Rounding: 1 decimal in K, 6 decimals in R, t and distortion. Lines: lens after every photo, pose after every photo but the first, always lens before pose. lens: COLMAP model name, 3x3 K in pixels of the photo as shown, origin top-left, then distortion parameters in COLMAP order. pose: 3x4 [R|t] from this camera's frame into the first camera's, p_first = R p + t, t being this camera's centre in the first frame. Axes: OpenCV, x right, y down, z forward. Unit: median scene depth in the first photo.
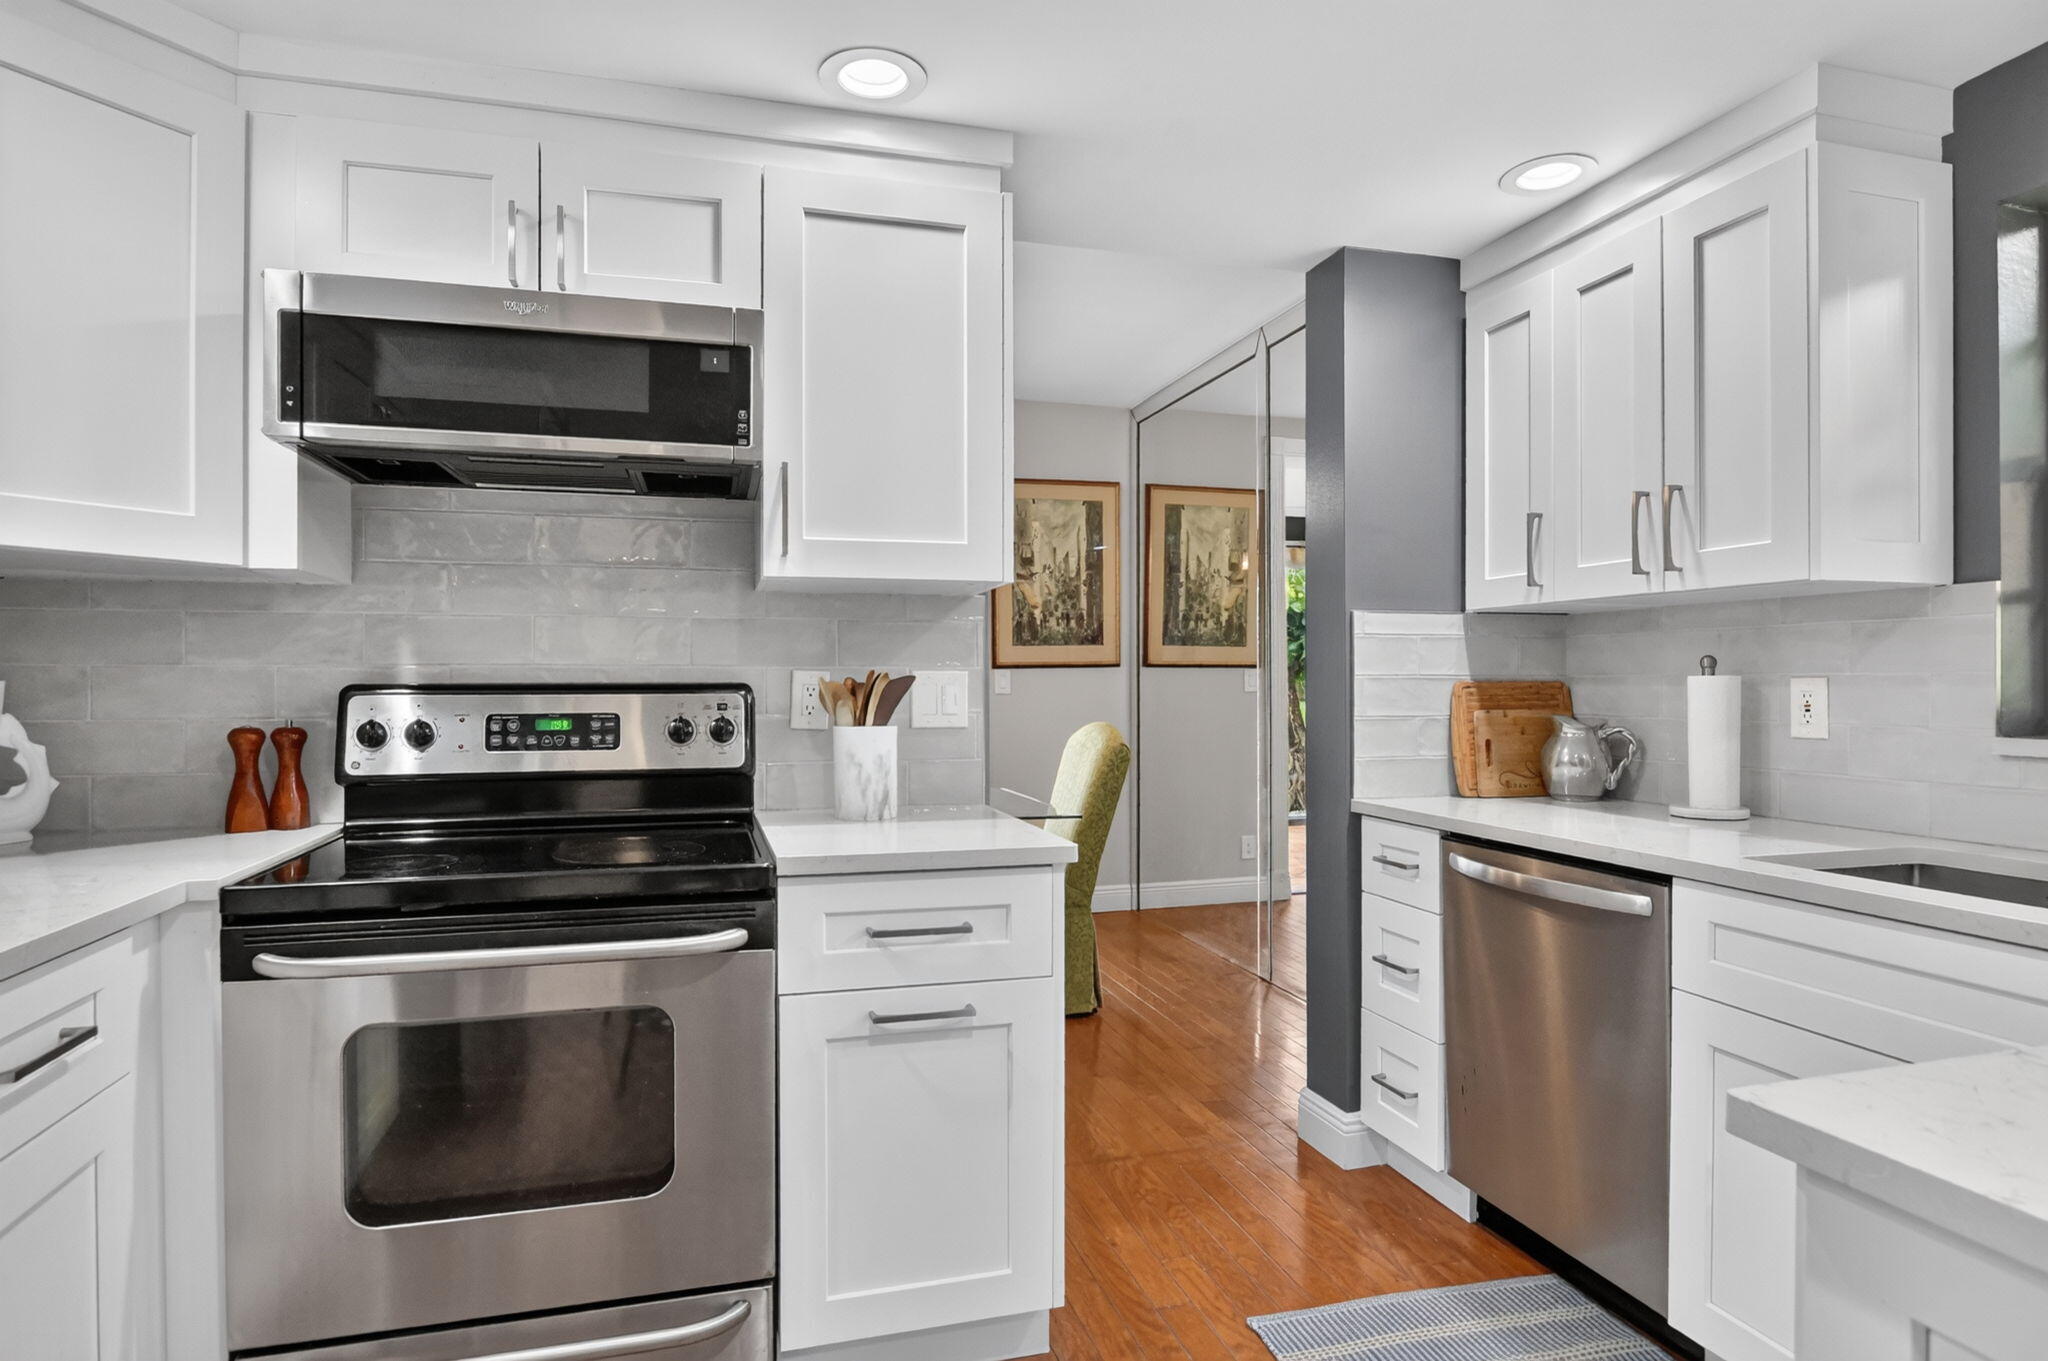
lens RADIAL K [[1097.4, 0, 1020.2], [0, 1097.4, 681.3], [0, 0, 1]] dist [-0.014435, 0.000123]
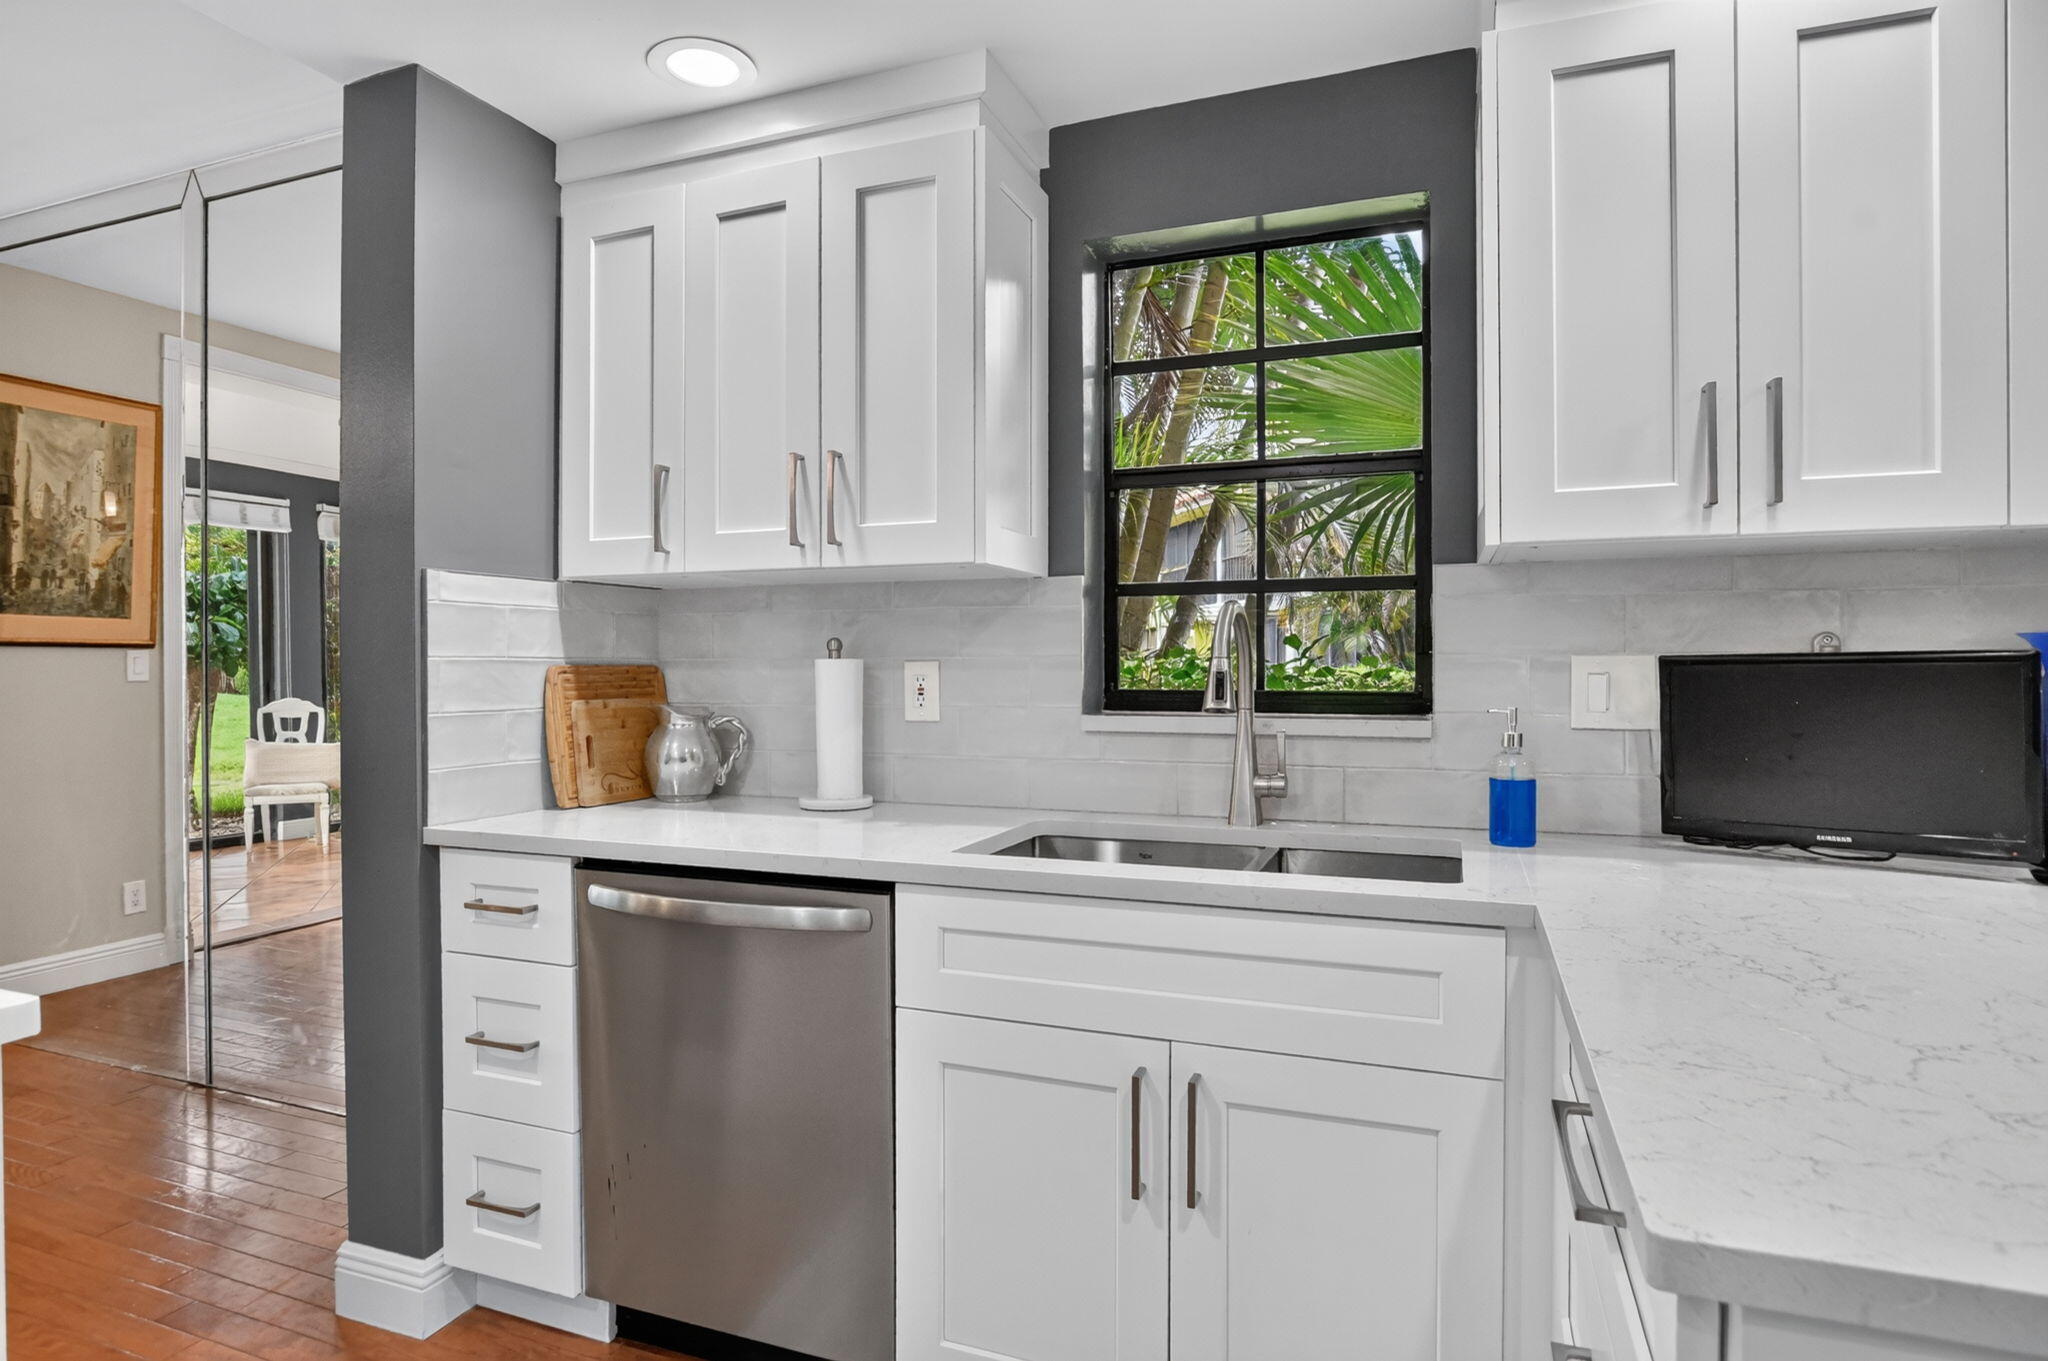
lens RADIAL K [[1135.5, 0, 1011.3], [0, 1135.5, 667.3], [0, 0, 1]] dist [-0.015568, 0.000231]
pose [[0.615099, -0.000339, 0.788450, -0.055672], [0.000847, 1.000000, -0.000230, 0.002166], [-0.788450, 0.000809, 0.615099, 0.257207]]
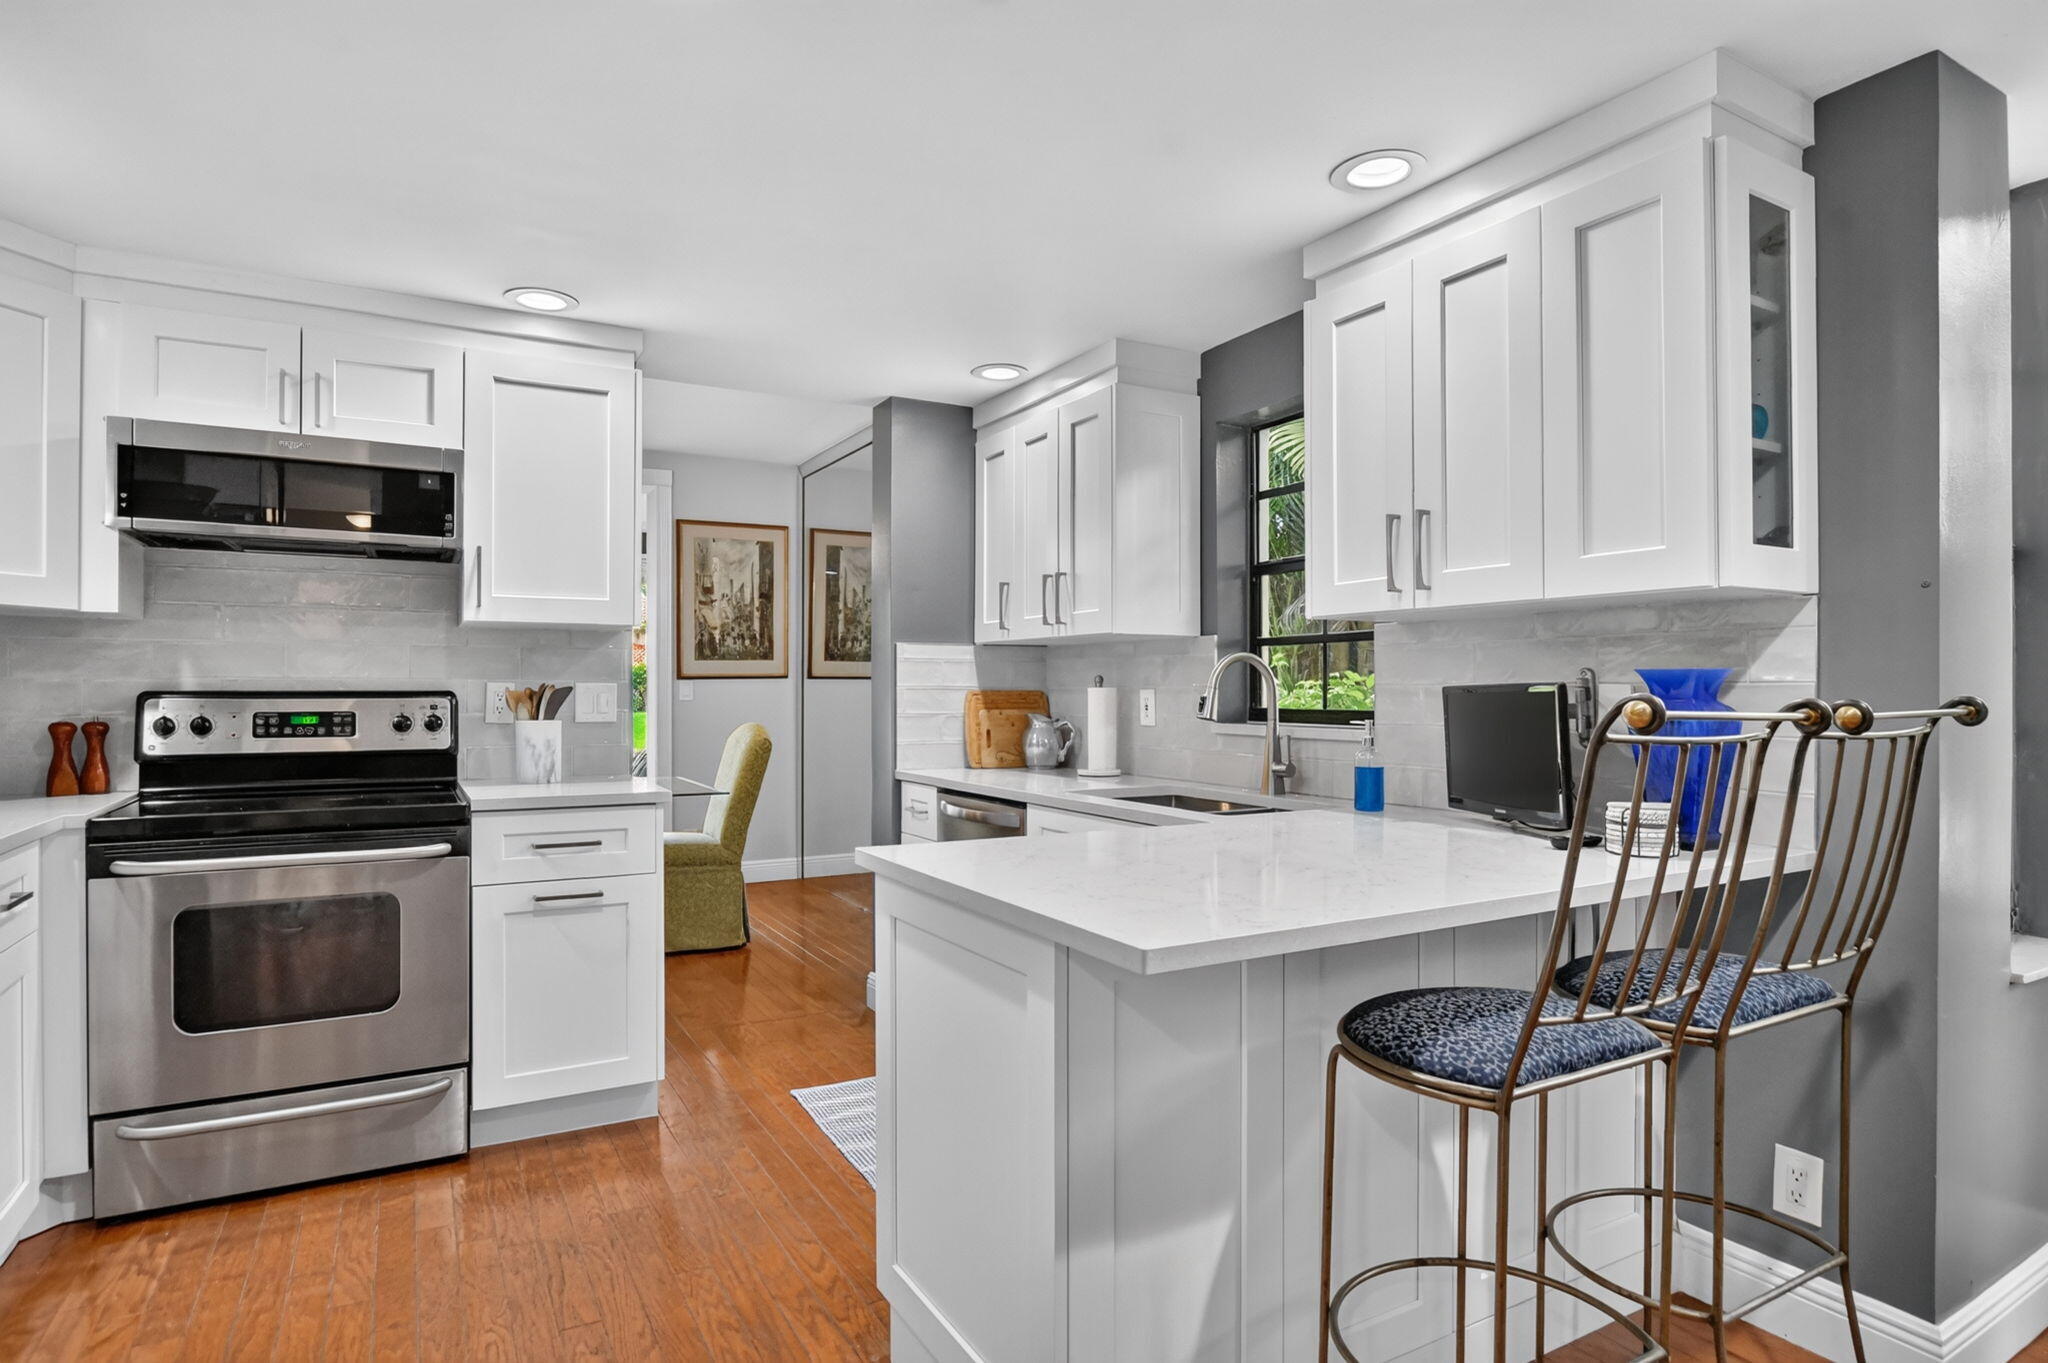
lens RADIAL K [[1037.7, 0, 975.8], [0, 1037.7, 687.2], [0, 0, 1]] dist [-0.004607, -0.000458]
pose [[0.975701, 0.002949, 0.219088, 0.113067], [-0.002242, 0.999991, -0.003477, 0.000038], [-0.219096, 0.002901, 0.975699, -0.438679]]
